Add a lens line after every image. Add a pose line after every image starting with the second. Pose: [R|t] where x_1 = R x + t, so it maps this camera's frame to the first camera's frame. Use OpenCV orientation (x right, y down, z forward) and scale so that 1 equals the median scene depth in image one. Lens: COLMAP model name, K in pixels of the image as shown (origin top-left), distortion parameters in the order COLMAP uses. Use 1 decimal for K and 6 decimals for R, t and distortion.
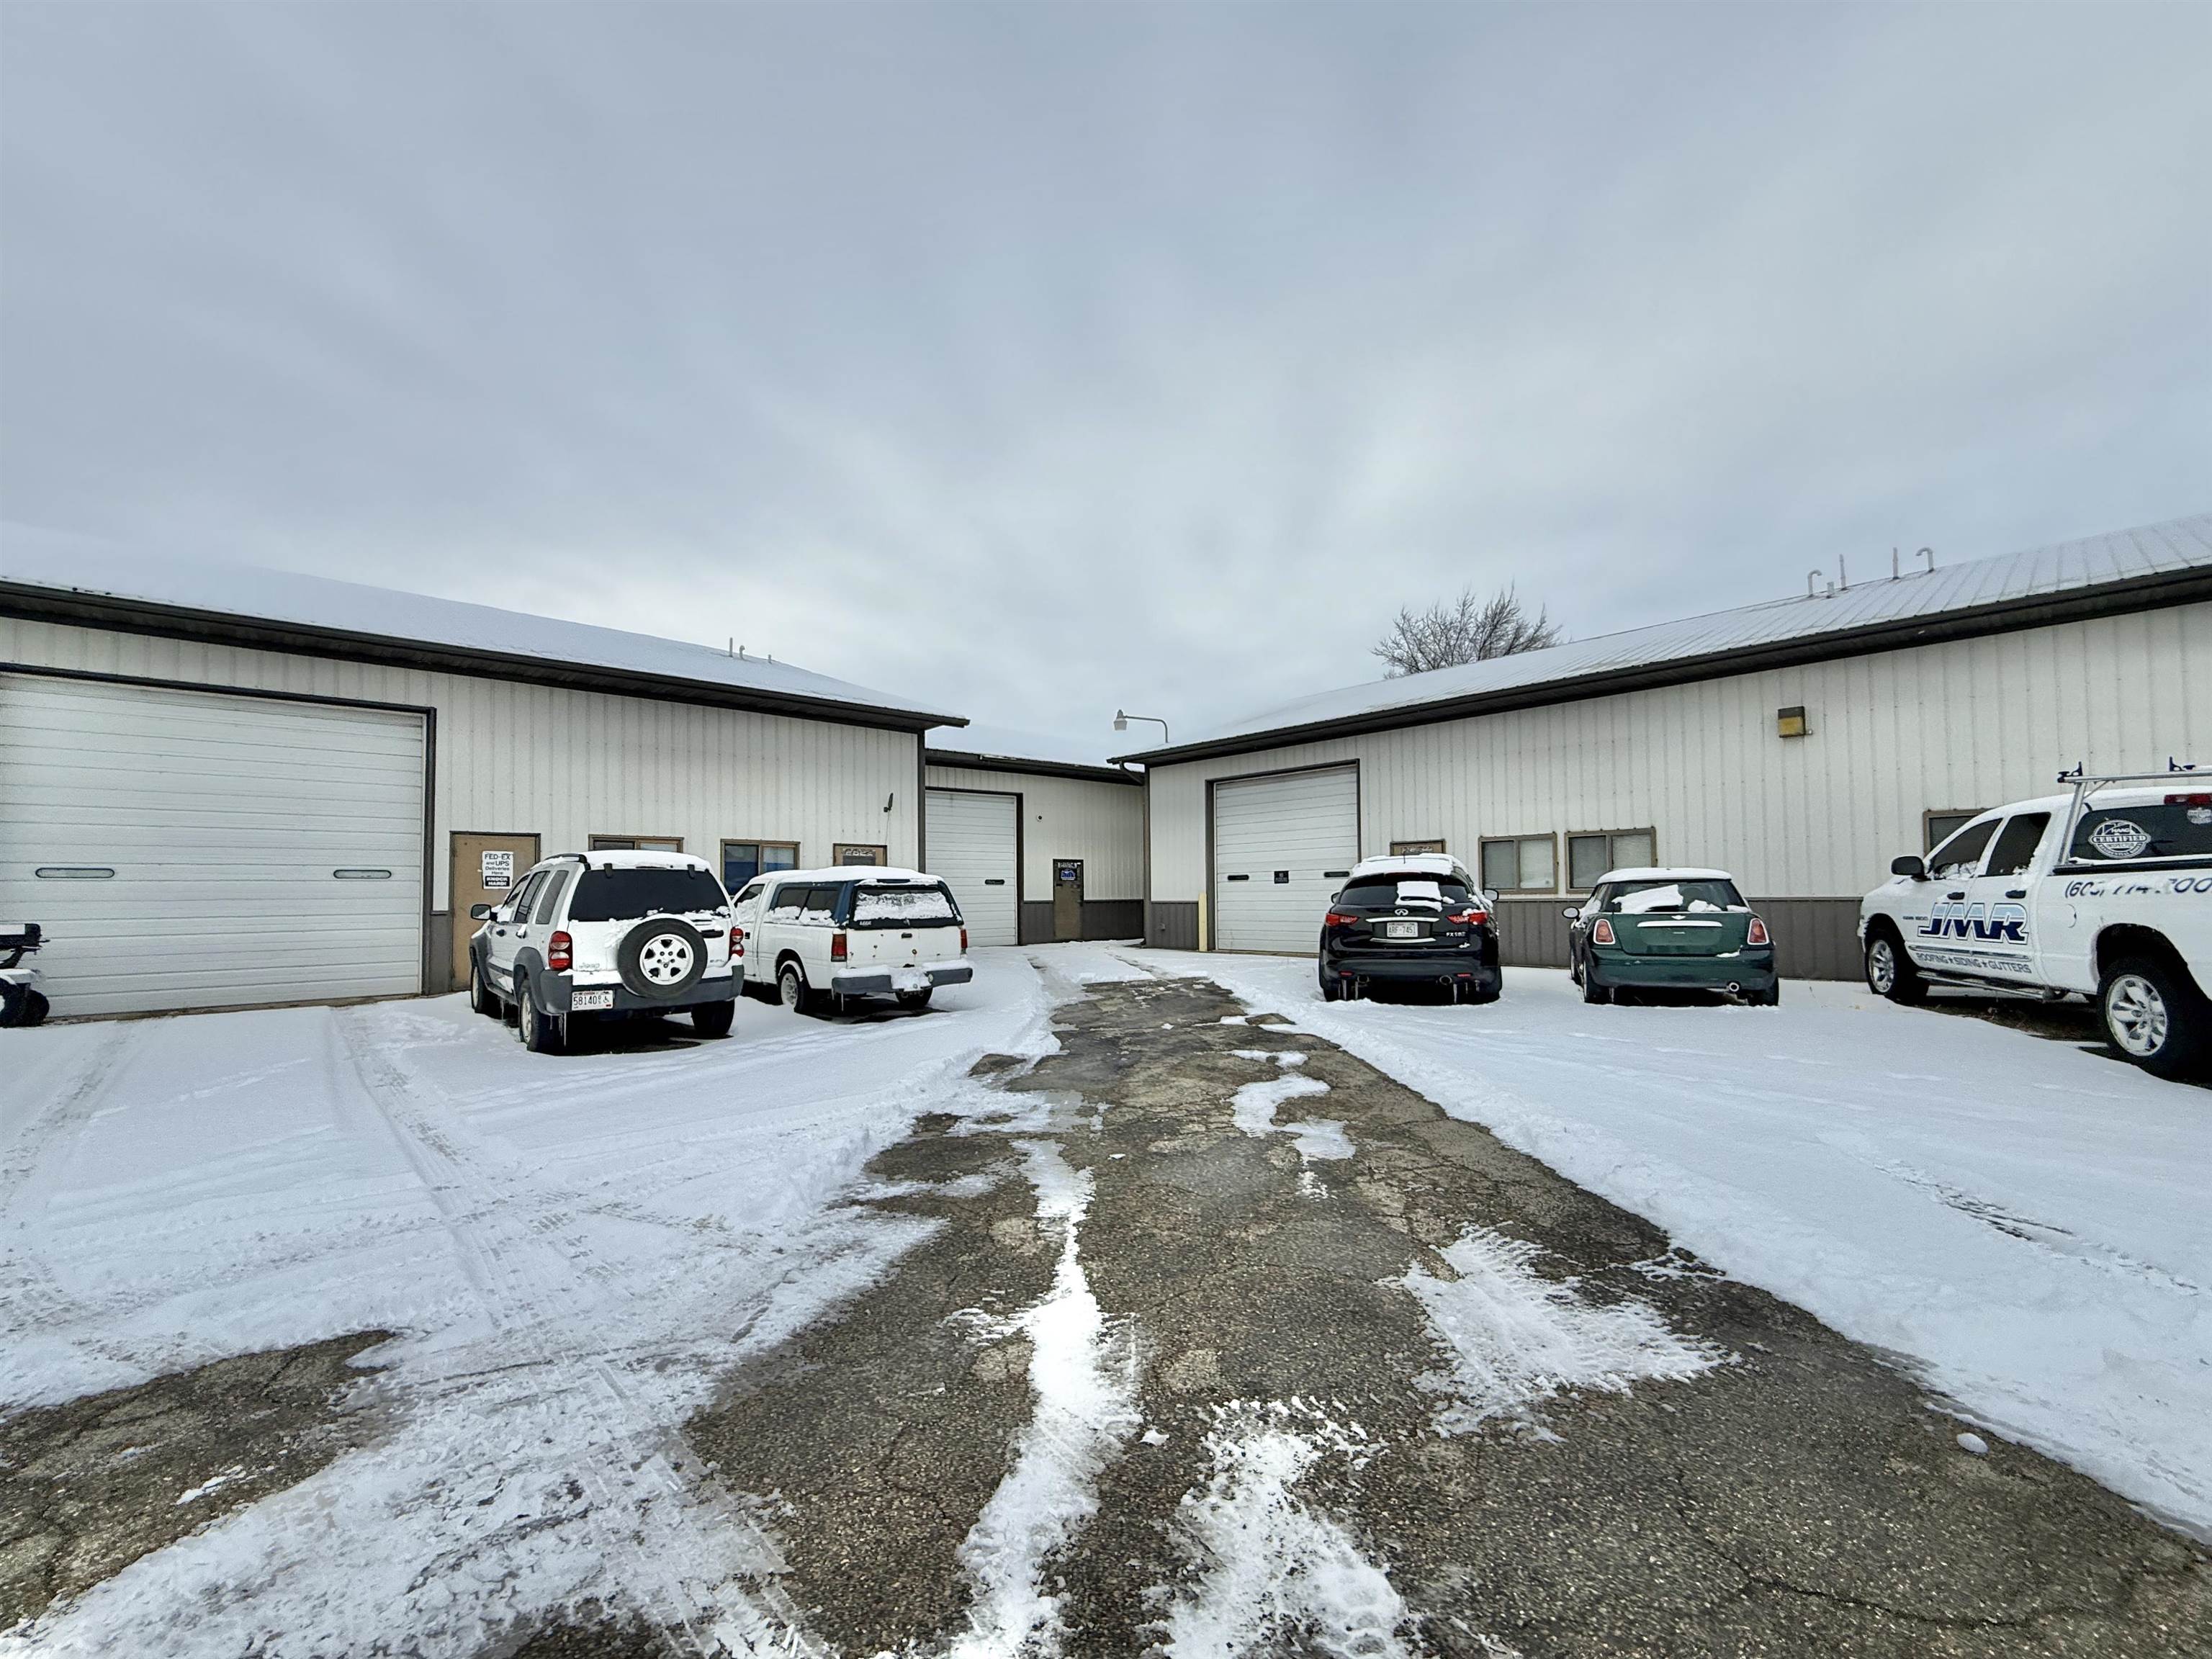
lens RADIAL K [[883.7, 0, 1089.0], [0, 883.7, 835.9], [0, 0, 1]] dist [-0.001687, 0.000005]
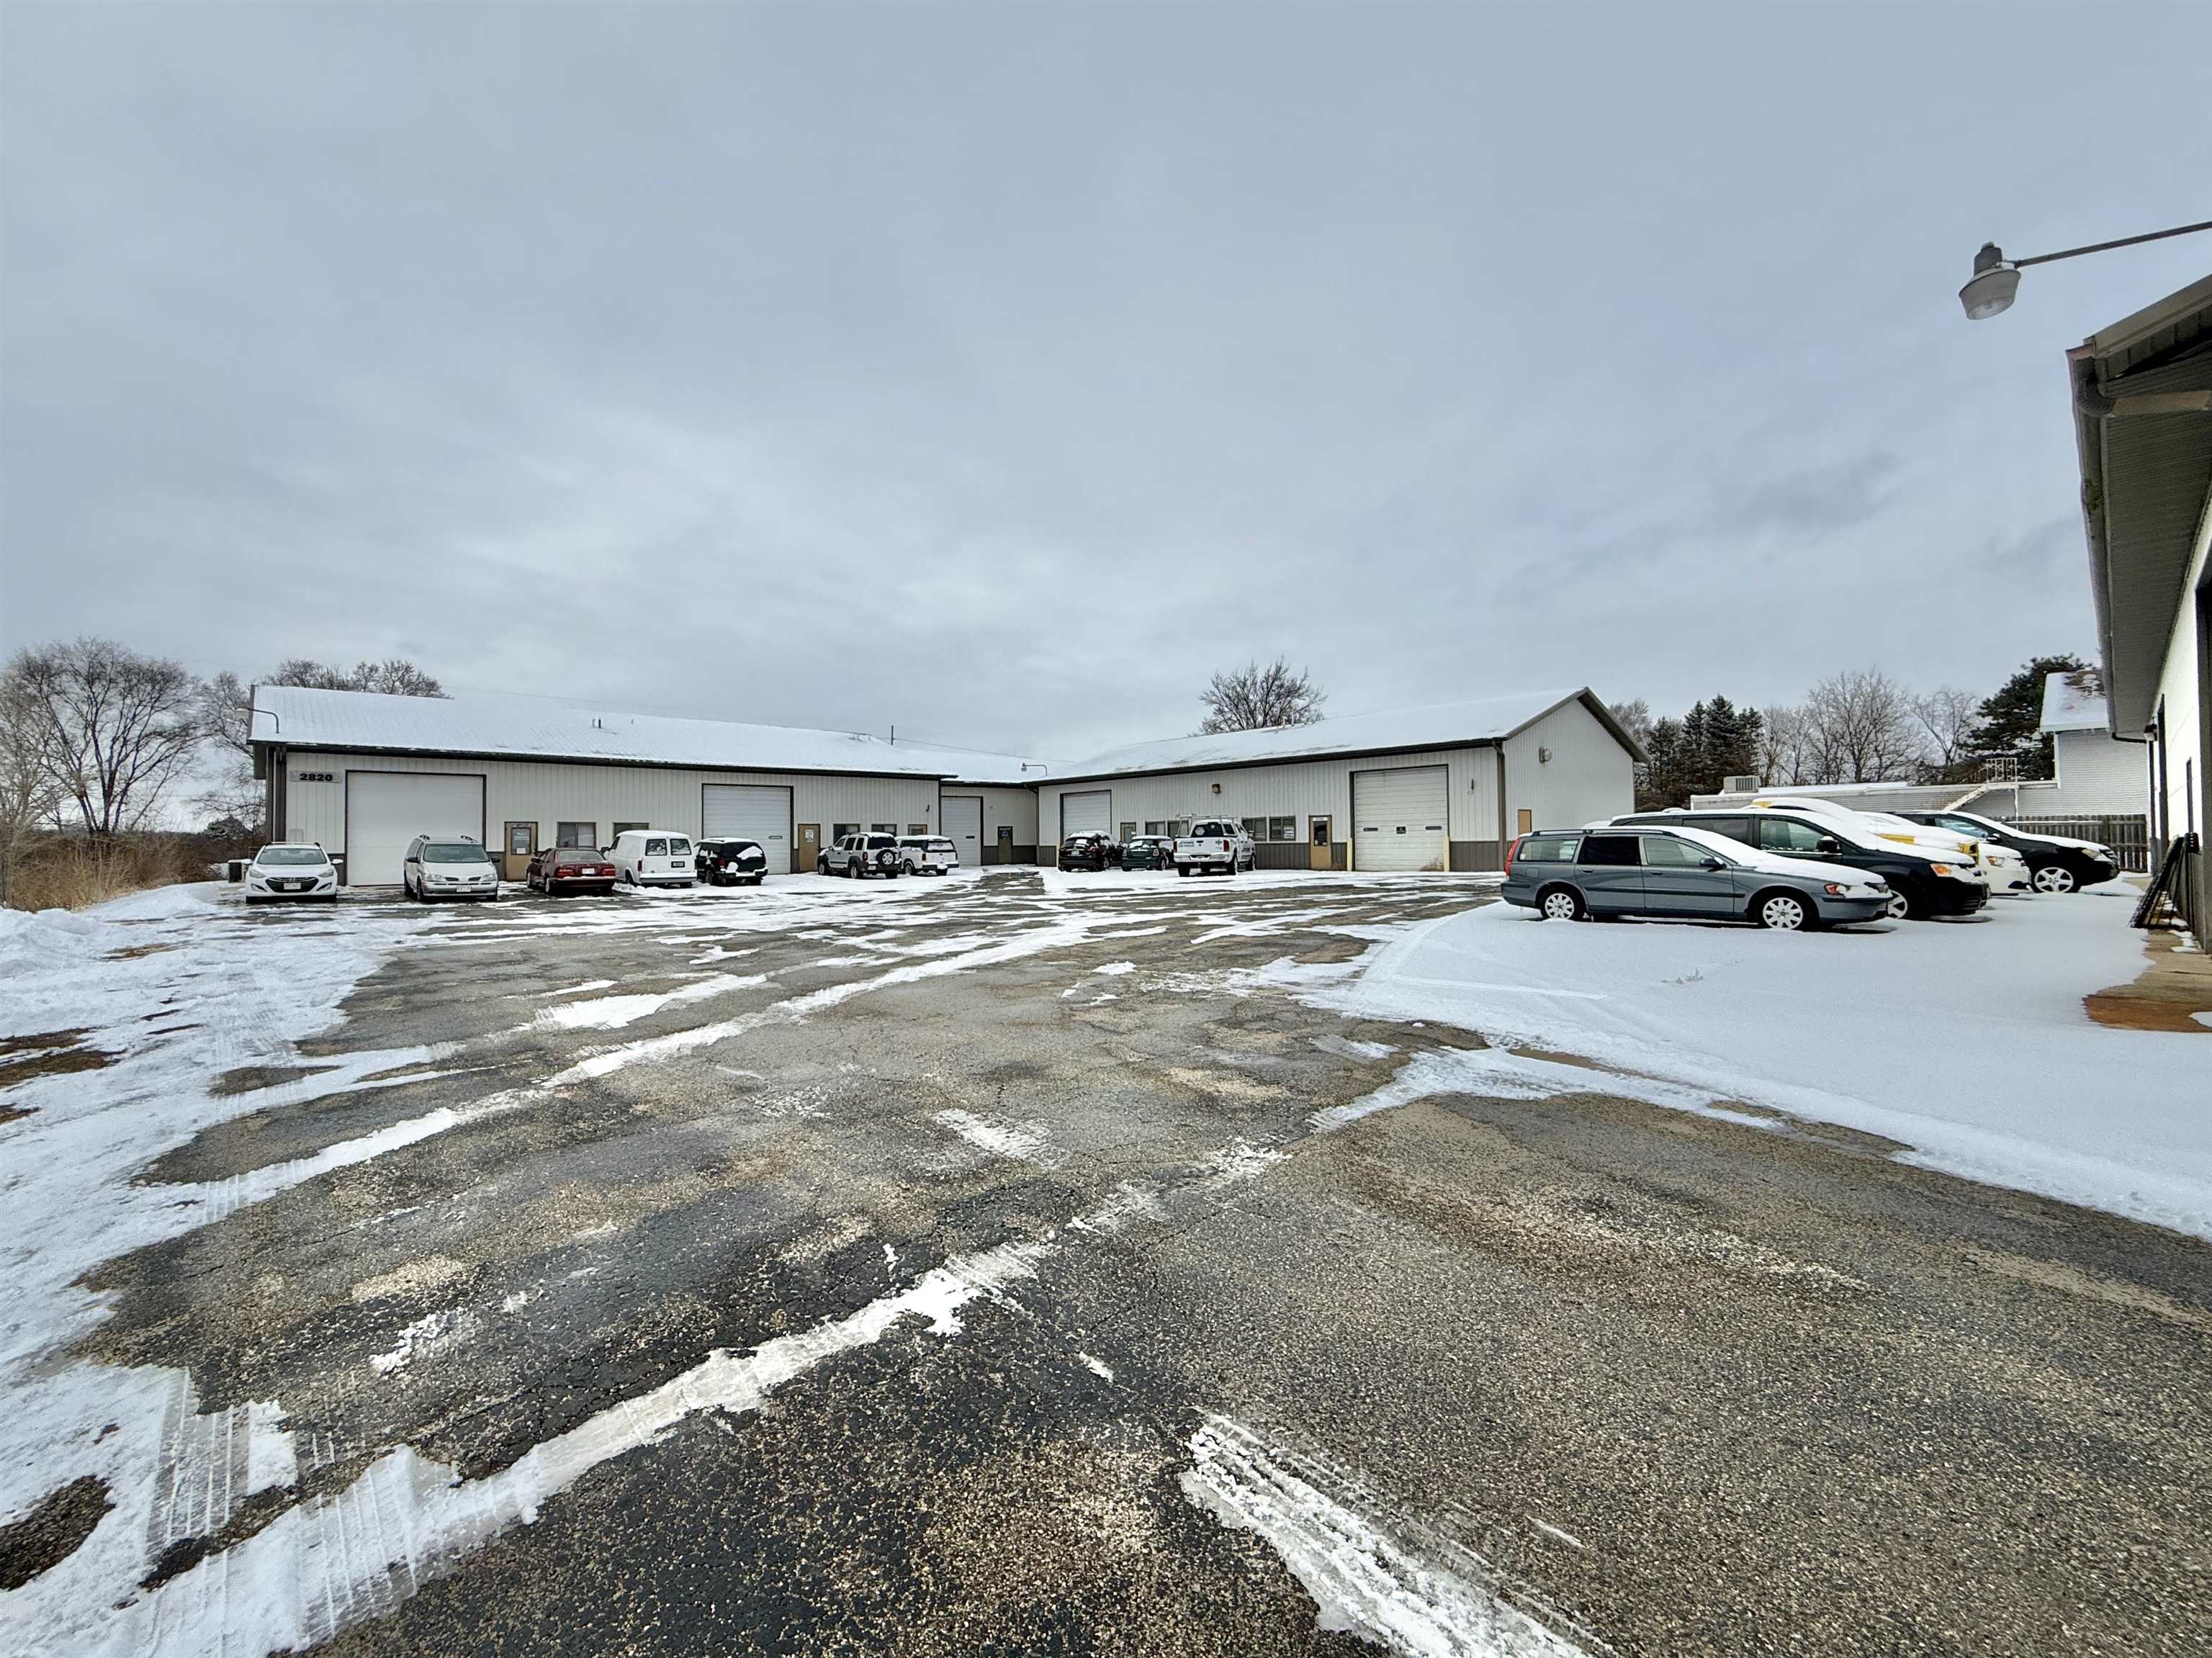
lens RADIAL K [[885.8, 0, 1086.3], [0, 885.8, 835.6], [0, 0, 1]] dist [-0.011236, -0.000128]
pose [[0.999986, -0.001528, 0.005074, 0.222892], [0.001226, 0.998260, 0.058953, -0.106590], [-0.005156, -0.058946, 0.998248, -1.570549]]
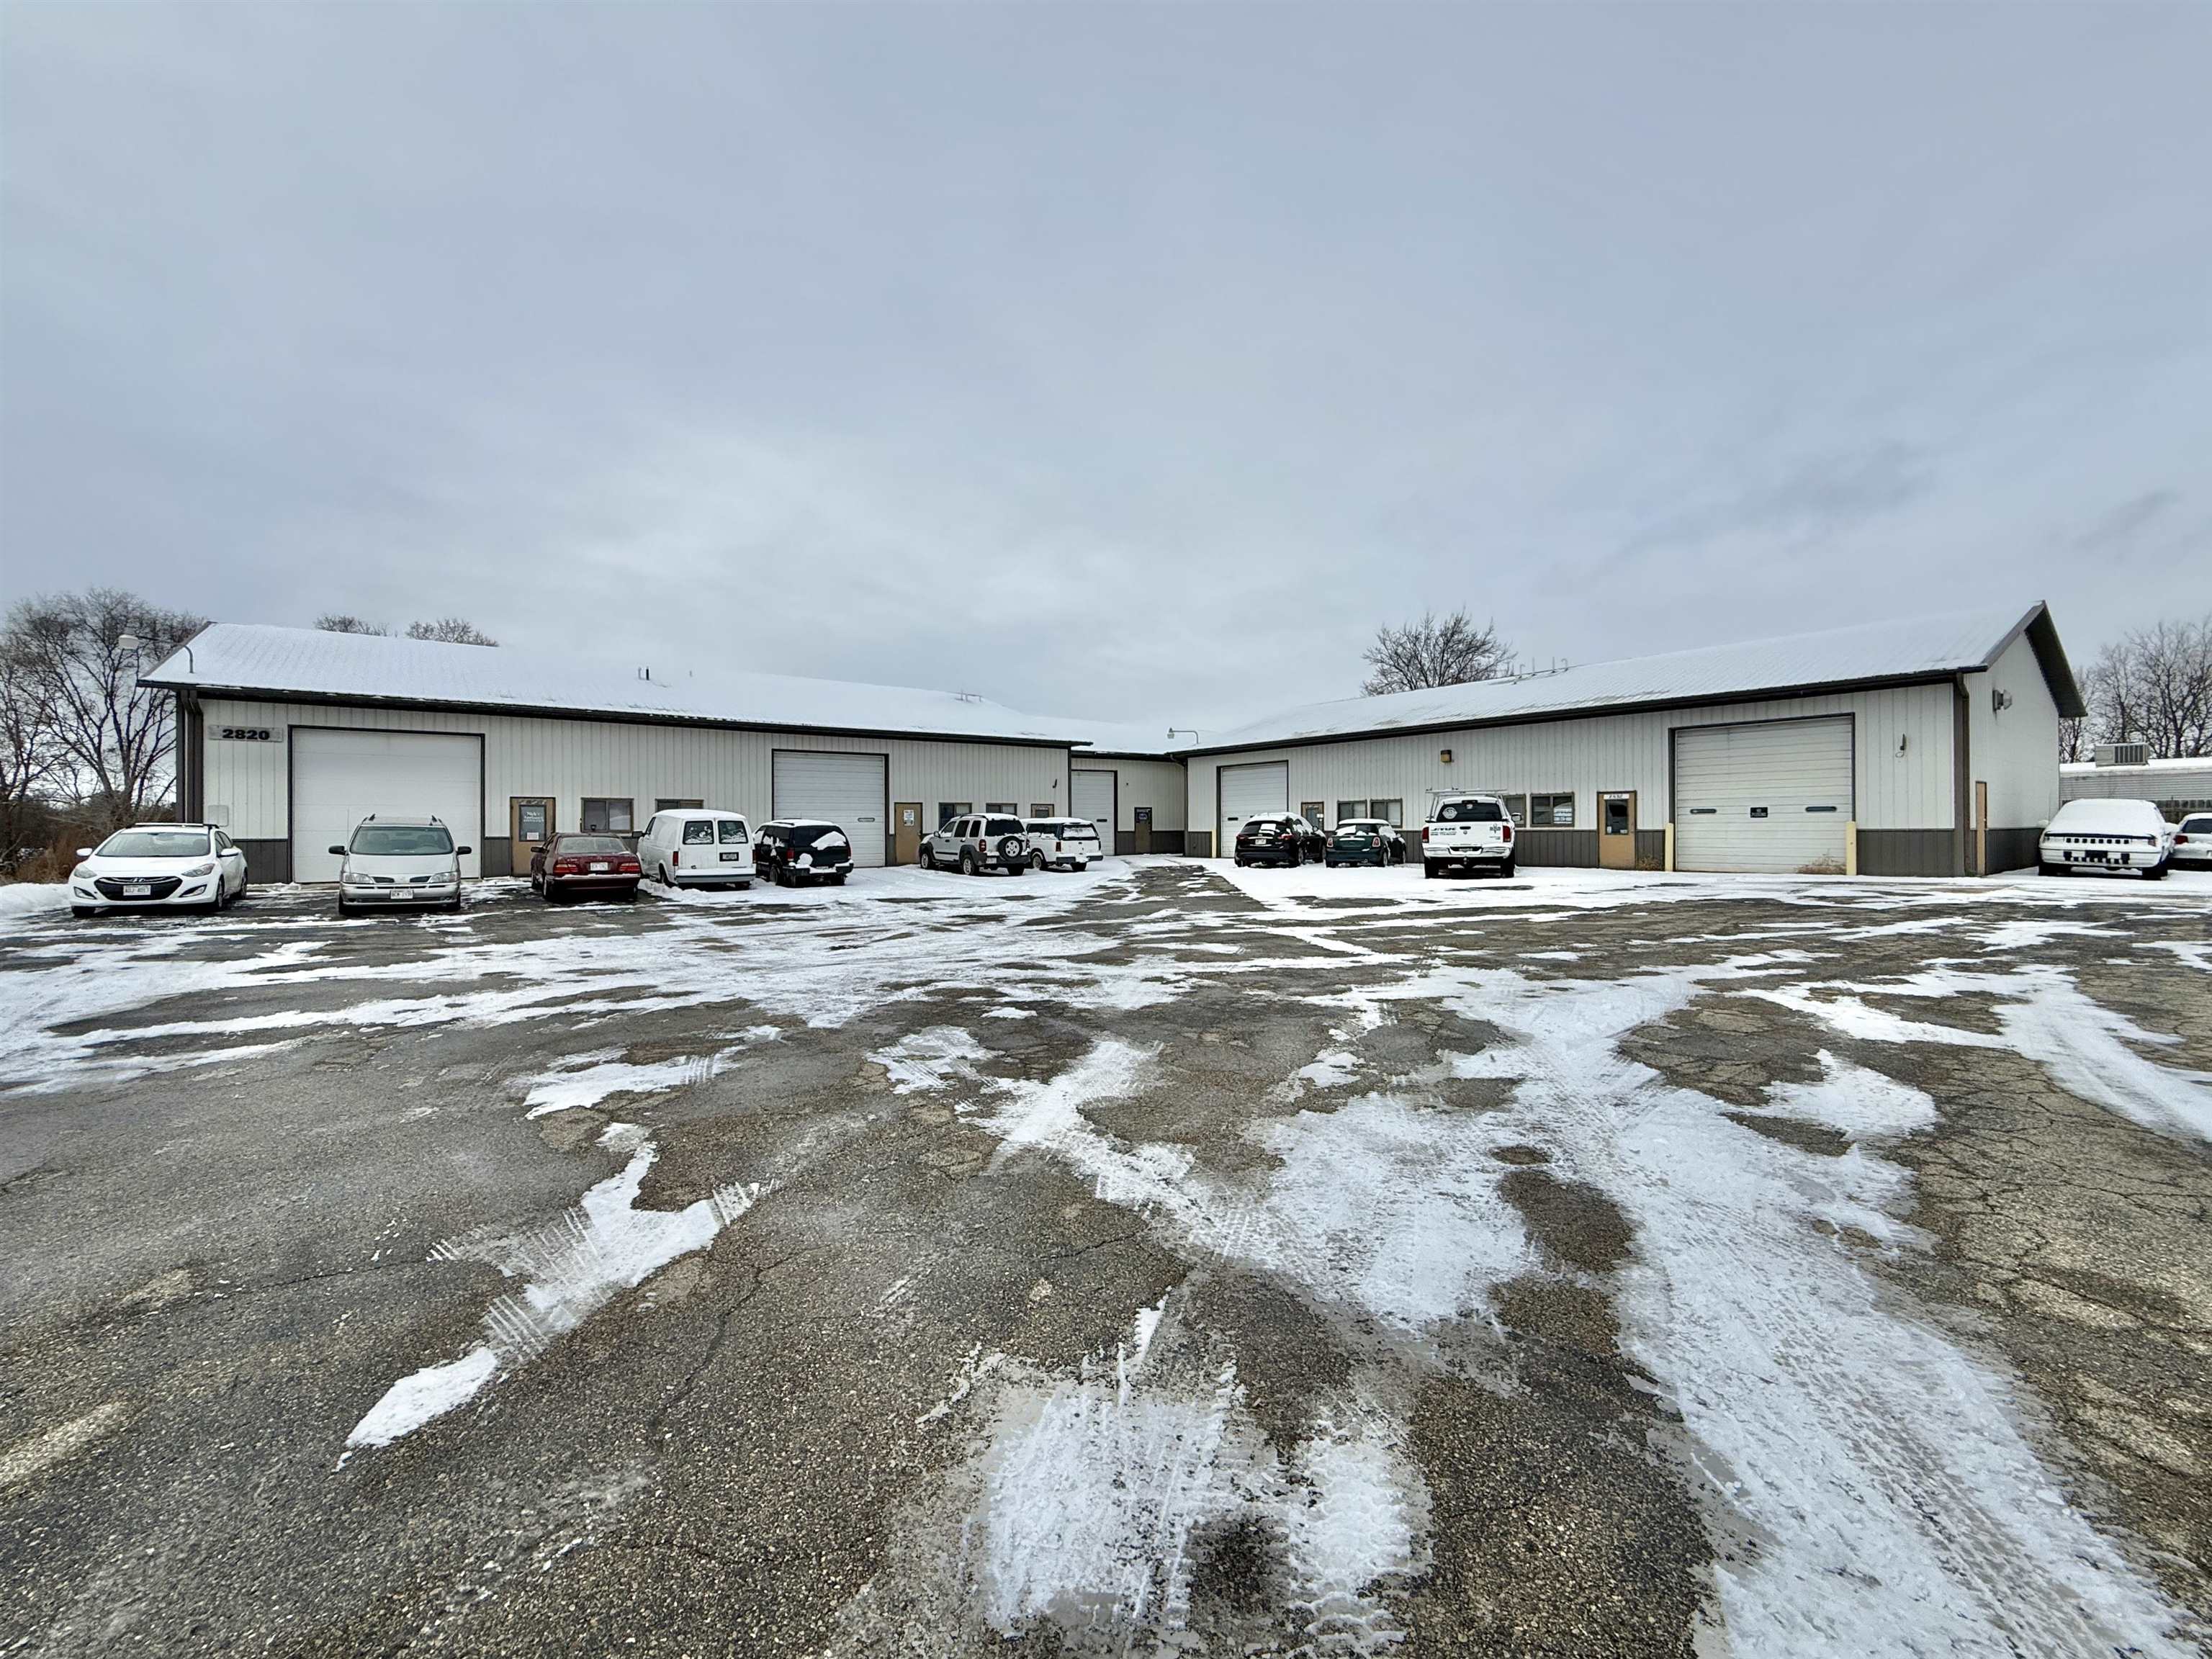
lens RADIAL K [[885.9, 0, 1107.4], [0, 885.9, 822.1], [0, 0, 1]] dist [-0.011236, -0.000128]
pose [[0.997232, 0.002284, -0.074317, 0.049746], [0.002289, 0.998112, 0.061386, -0.071669], [0.074317, -0.061386, 0.995344, -1.026409]]
